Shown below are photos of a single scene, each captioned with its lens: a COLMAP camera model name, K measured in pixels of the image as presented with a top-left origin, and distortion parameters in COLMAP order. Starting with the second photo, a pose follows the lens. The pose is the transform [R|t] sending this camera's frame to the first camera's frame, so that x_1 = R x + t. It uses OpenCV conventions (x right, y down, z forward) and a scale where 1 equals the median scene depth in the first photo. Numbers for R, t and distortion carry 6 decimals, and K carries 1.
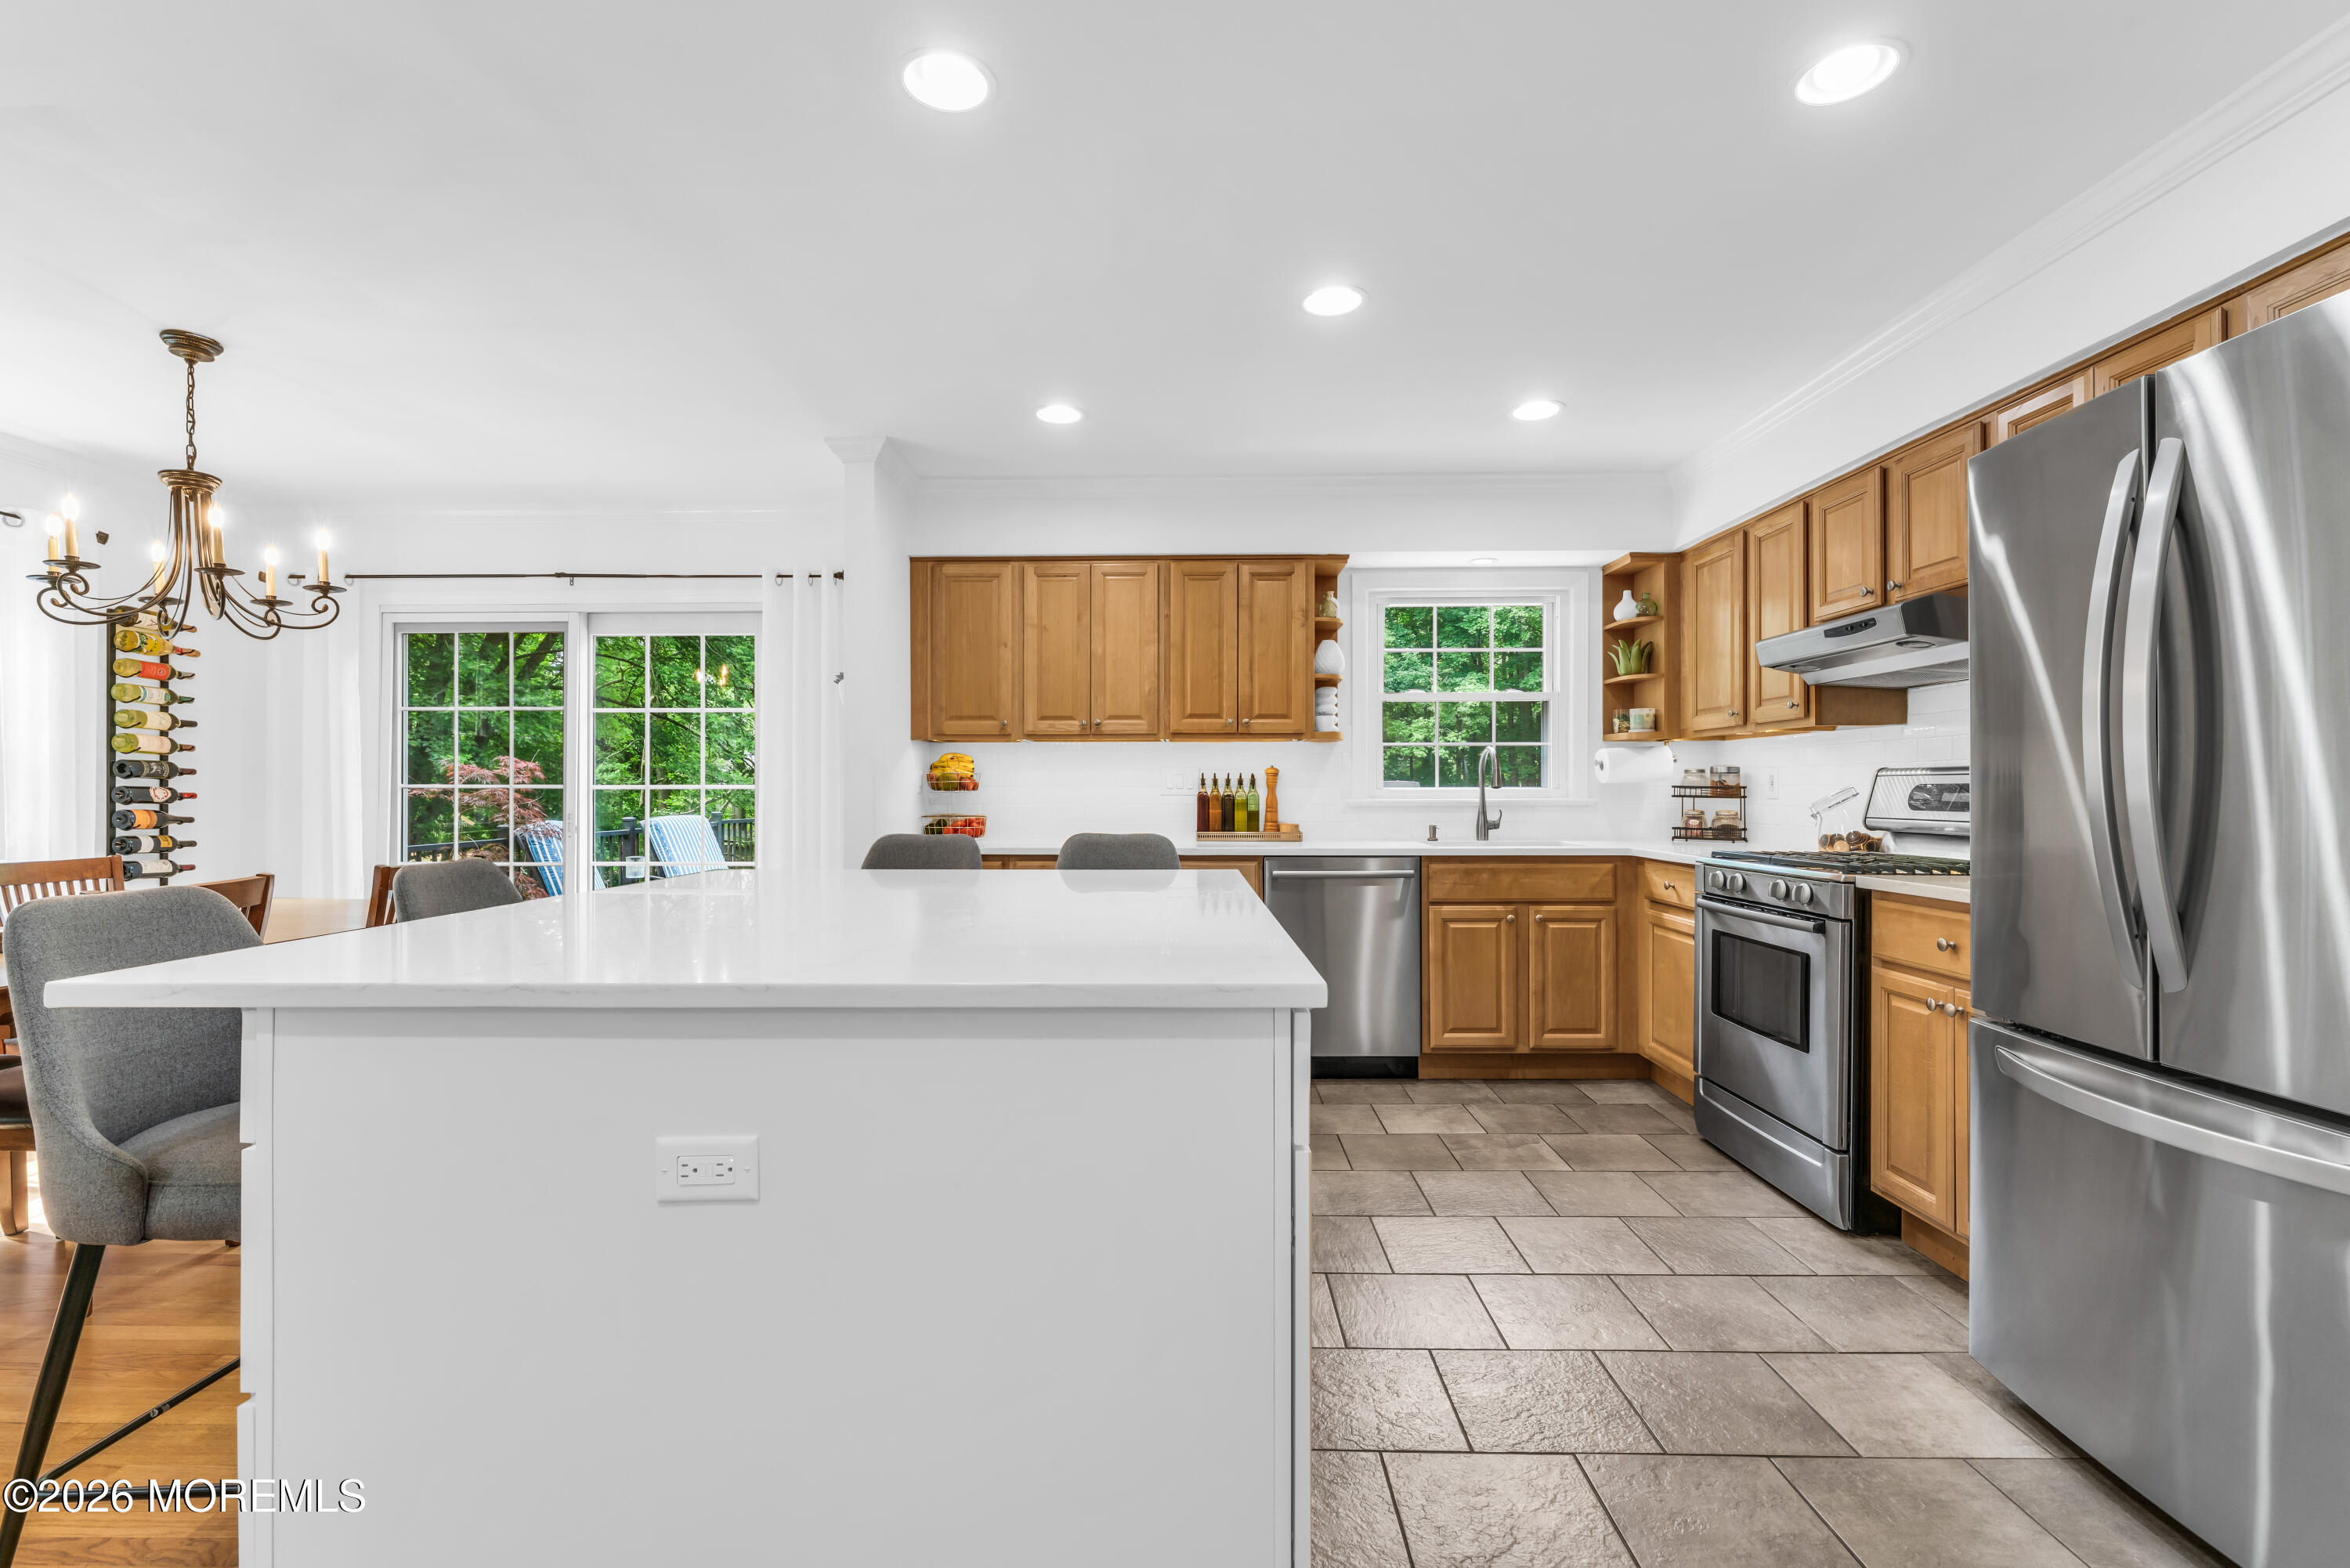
lens RADIAL K [[1028.3, 0, 1169.8], [0, 1028.3, 786.9], [0, 0, 1]] dist [-0.002239, 0.000161]
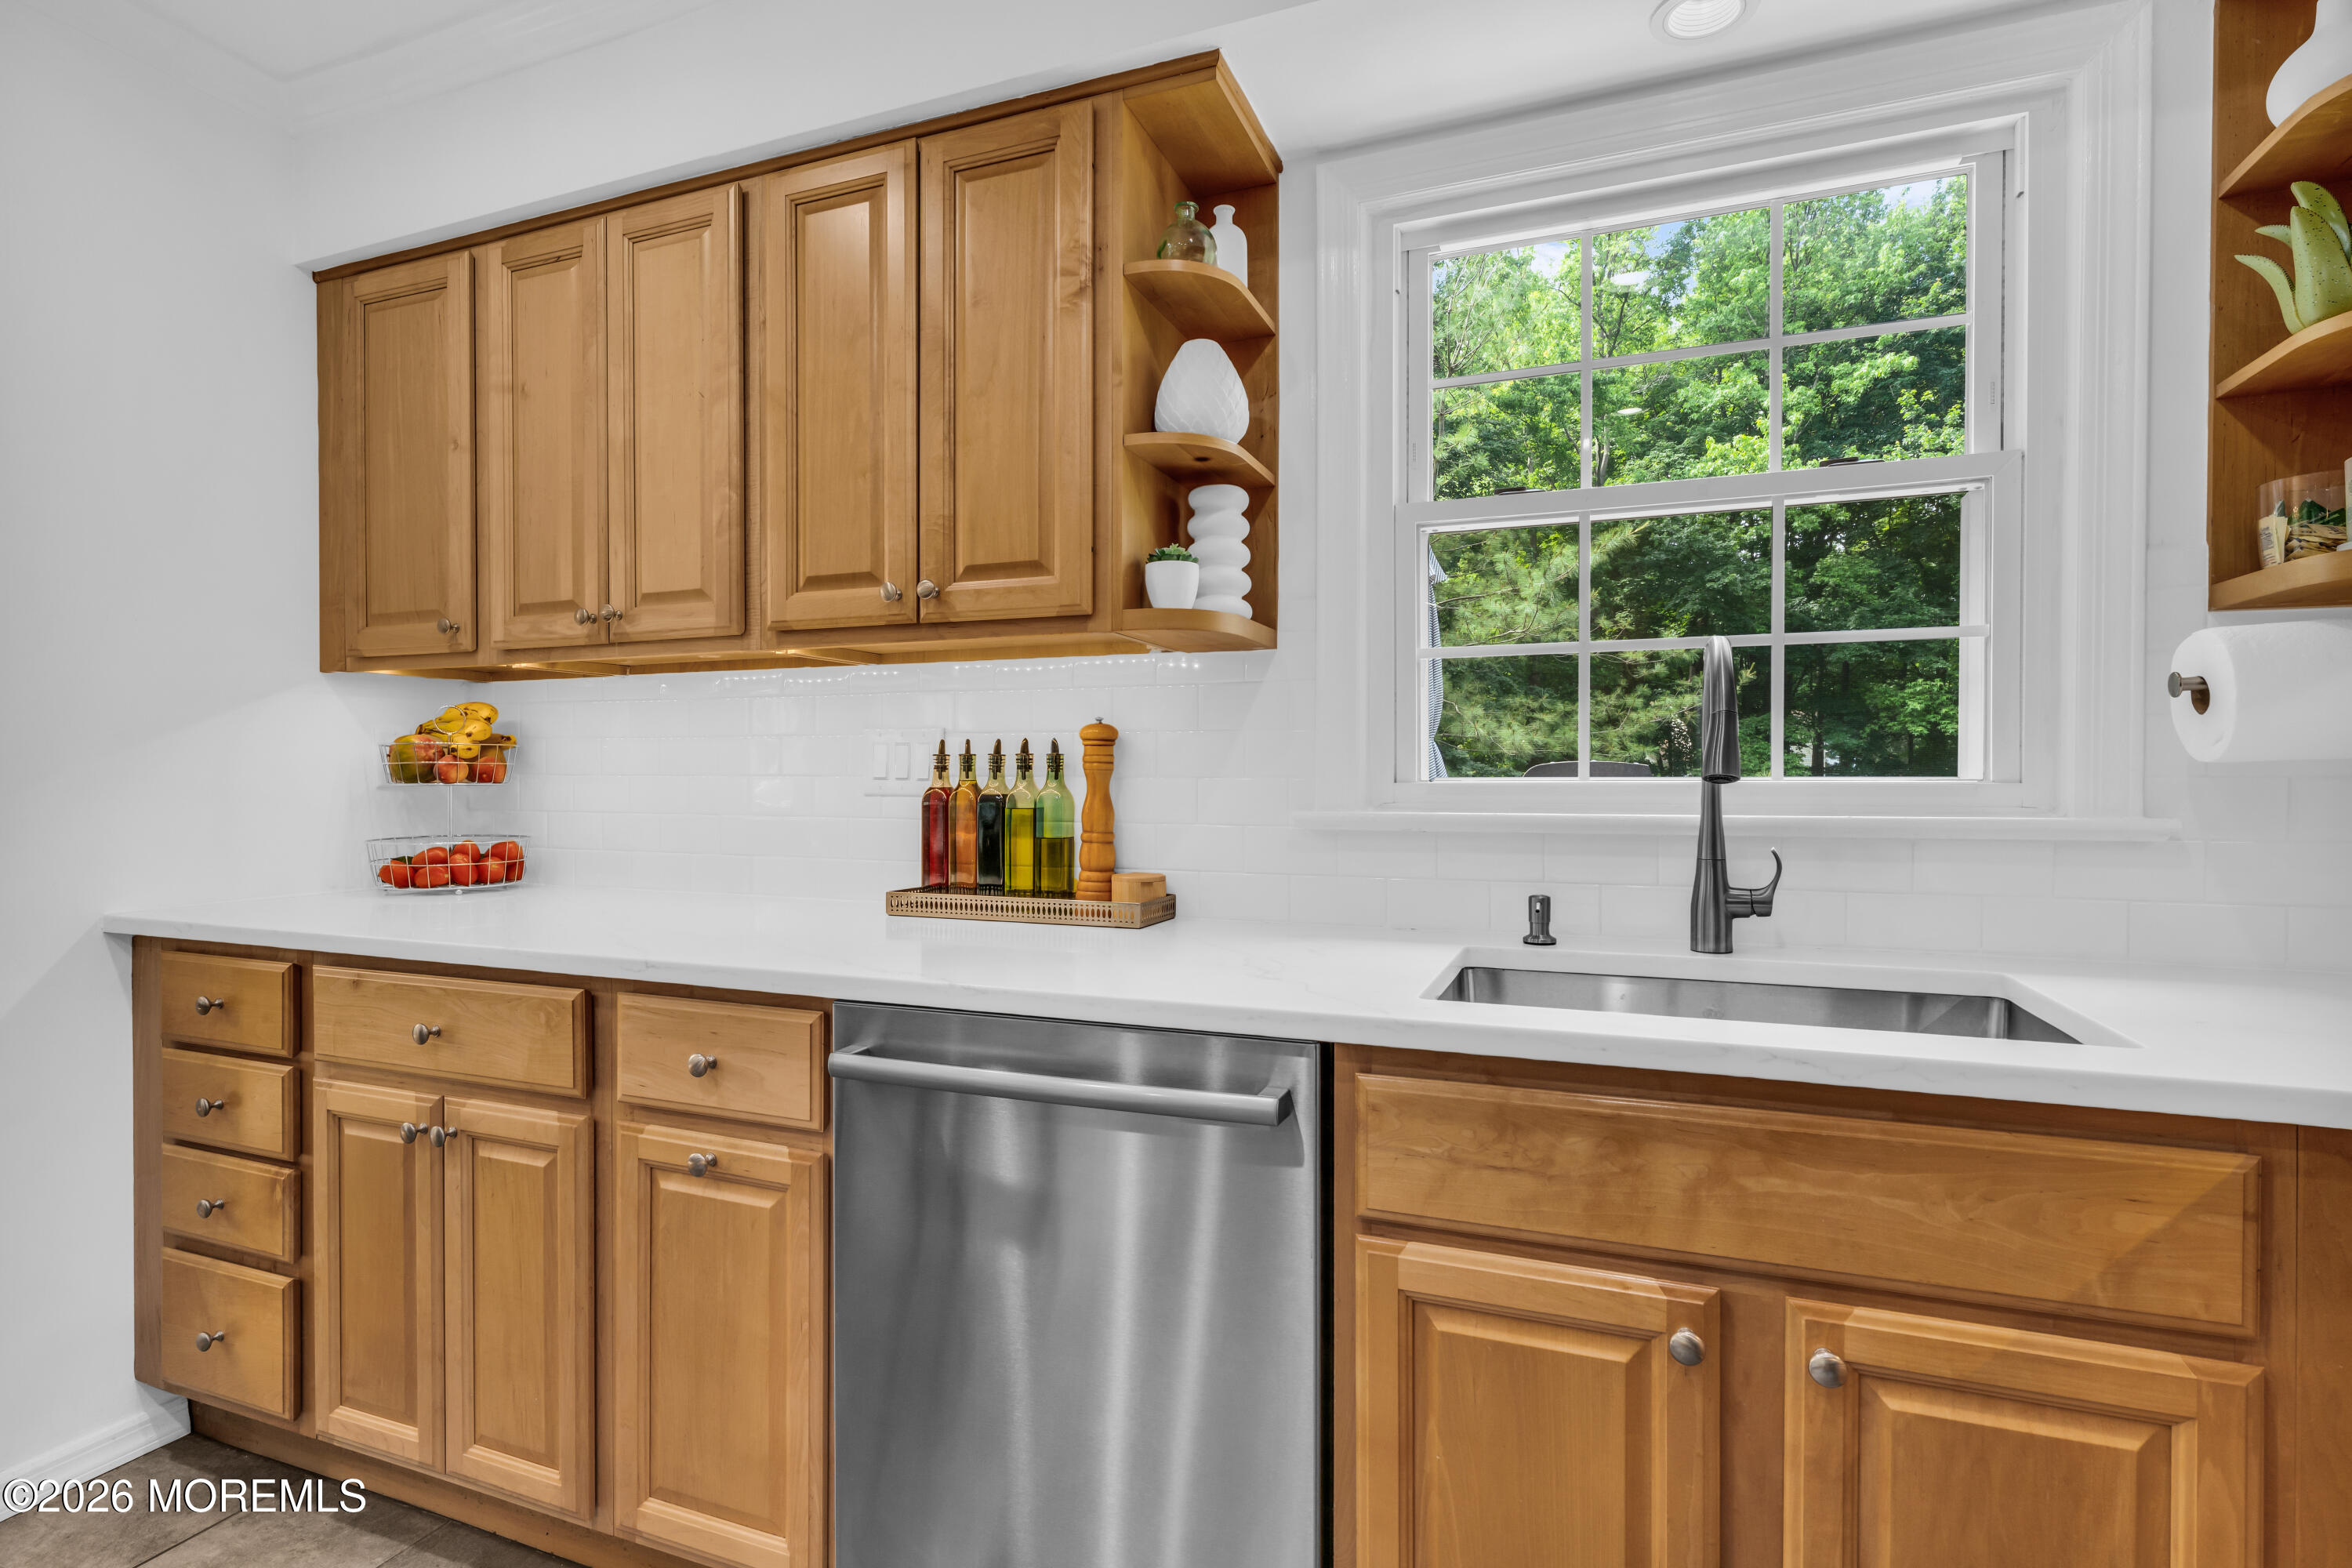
lens RADIAL K [[1122.7, 0, 1180.4], [0, 1122.7, 789.2], [0, 0, 1]] dist [-0.005503, -0.000358]
pose [[0.936629, 0.005395, -0.350282, 0.286803], [-0.000846, 0.999913, 0.013139, -0.000134], [0.350322, -0.012010, 0.936552, 0.666854]]
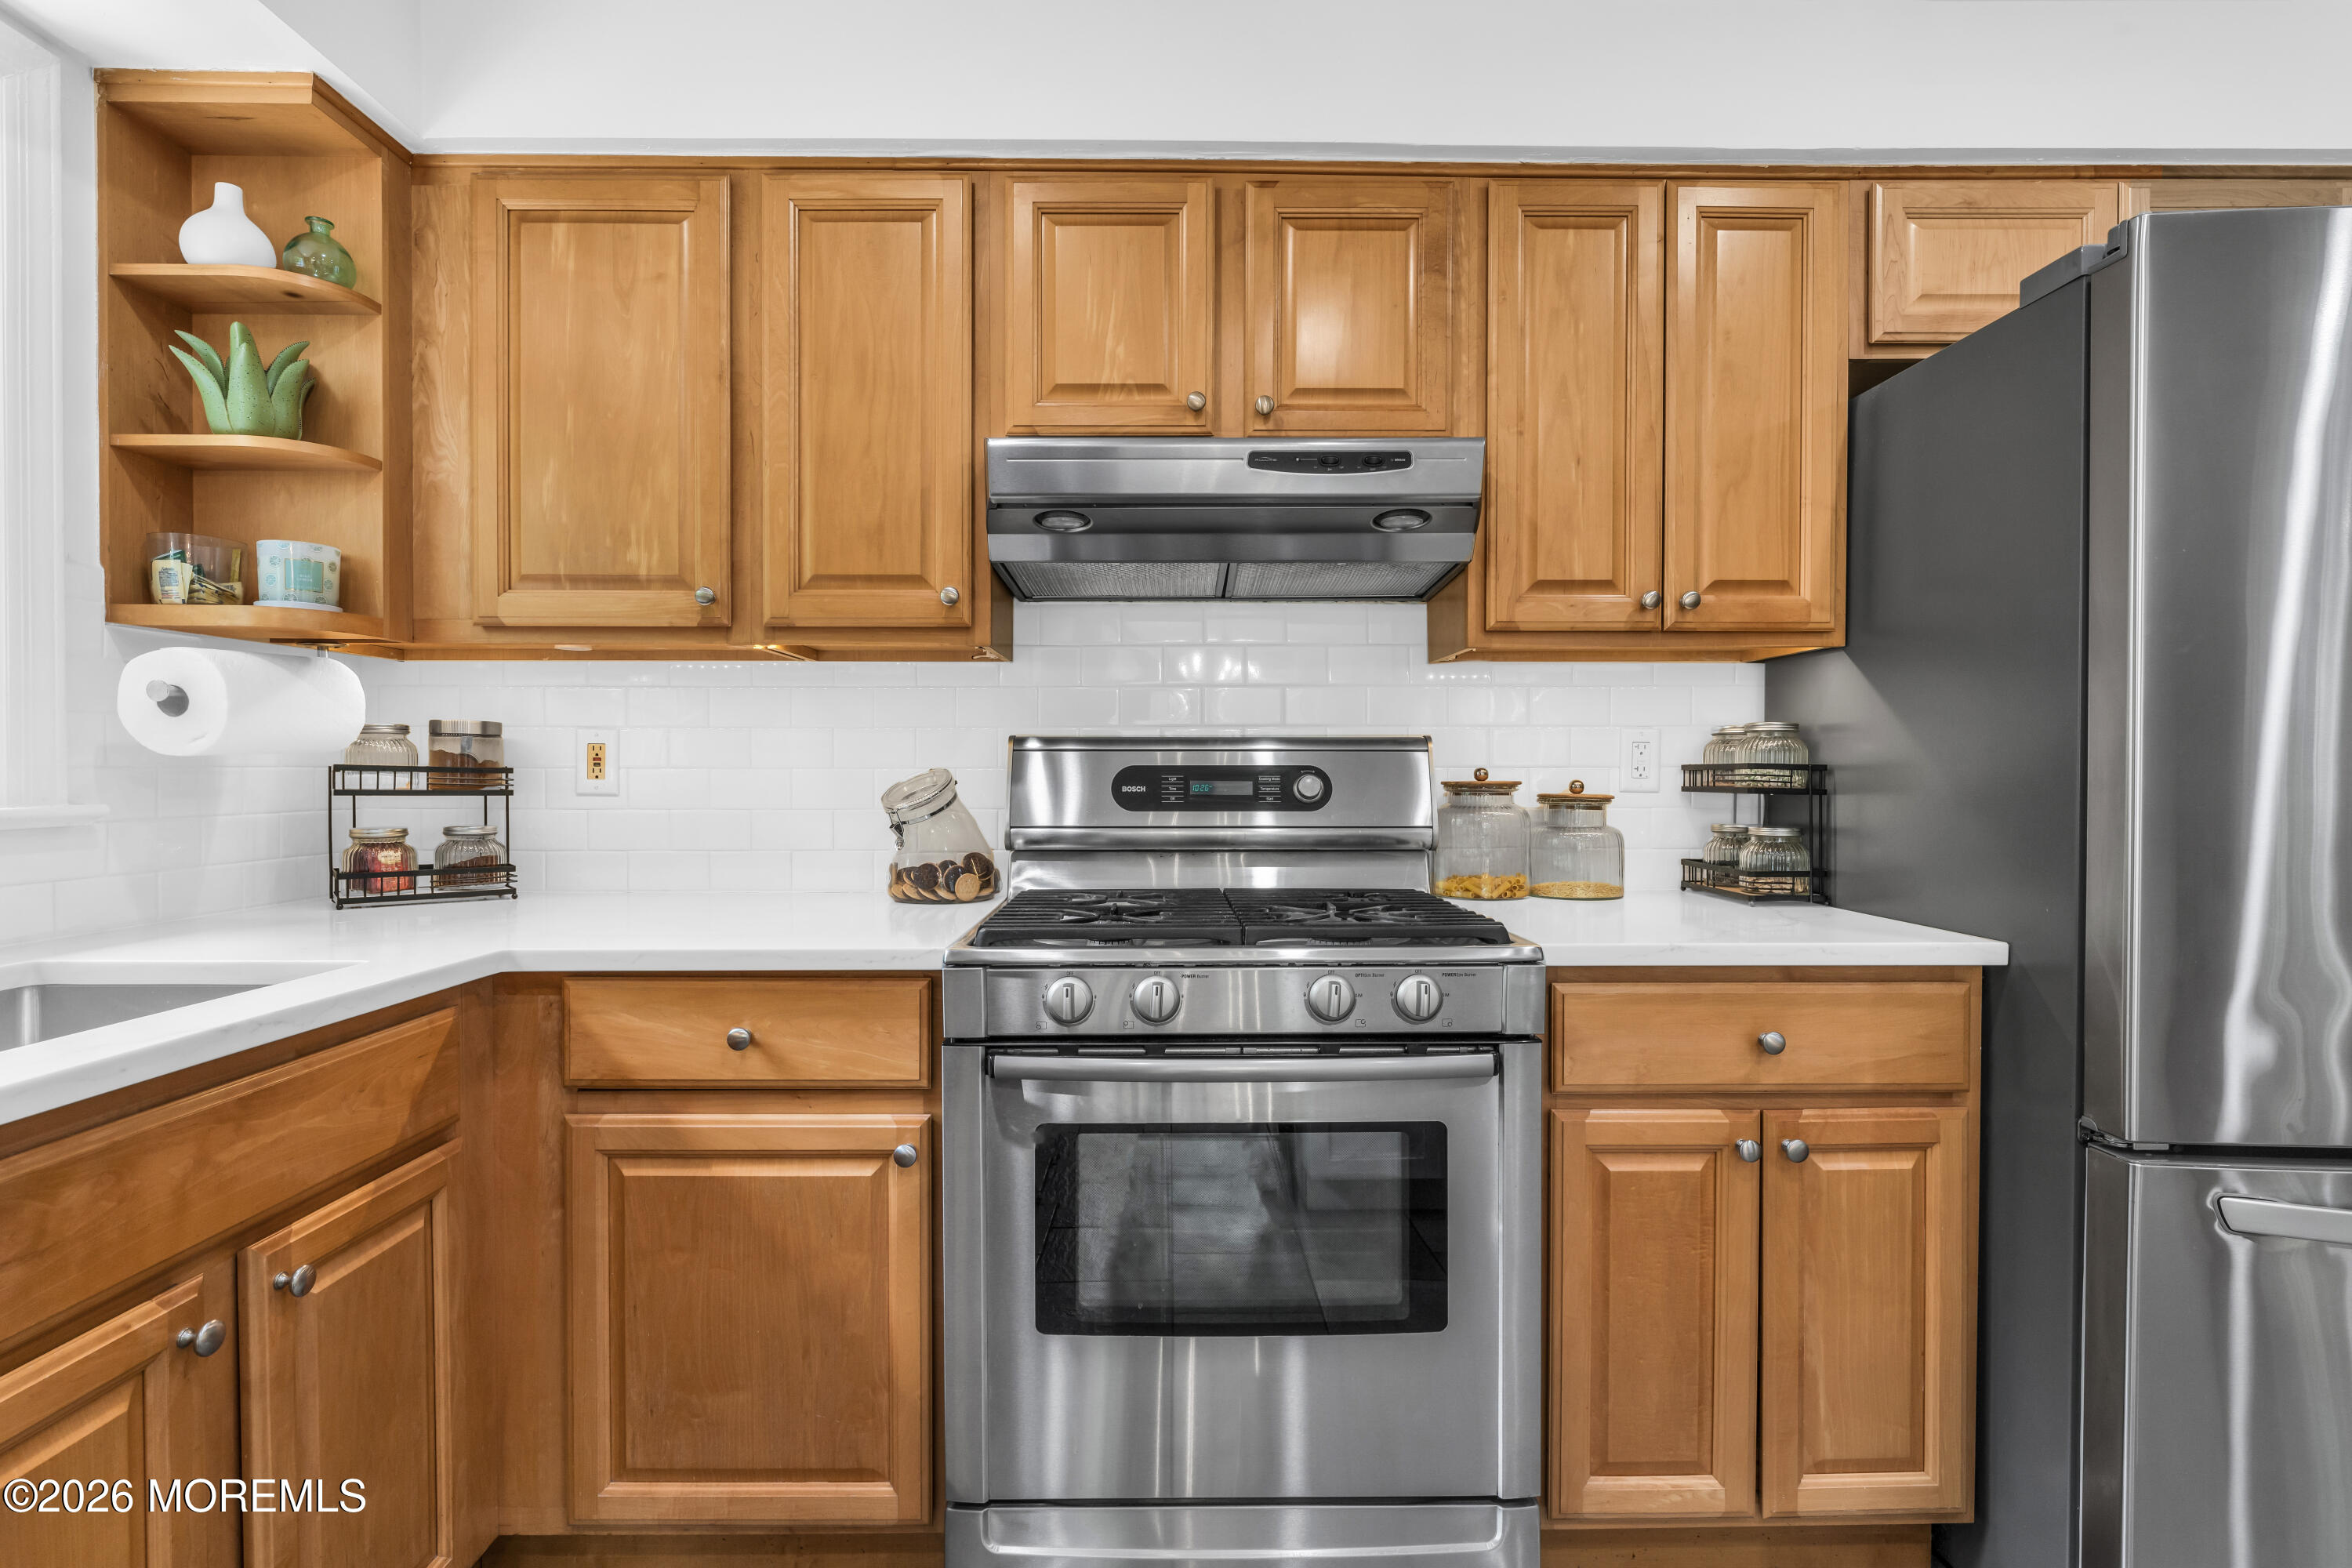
lens RADIAL K [[1122.7, 0, 1179.6], [0, 1122.7, 787.2], [0, 0, 1]] dist [-0.005503, -0.000358]
pose [[-0.034442, -0.014083, 0.999307, 0.069252], [-0.001965, 0.999900, 0.014024, 0.000453], [-0.999405, -0.001481, -0.034466, 0.725581]]
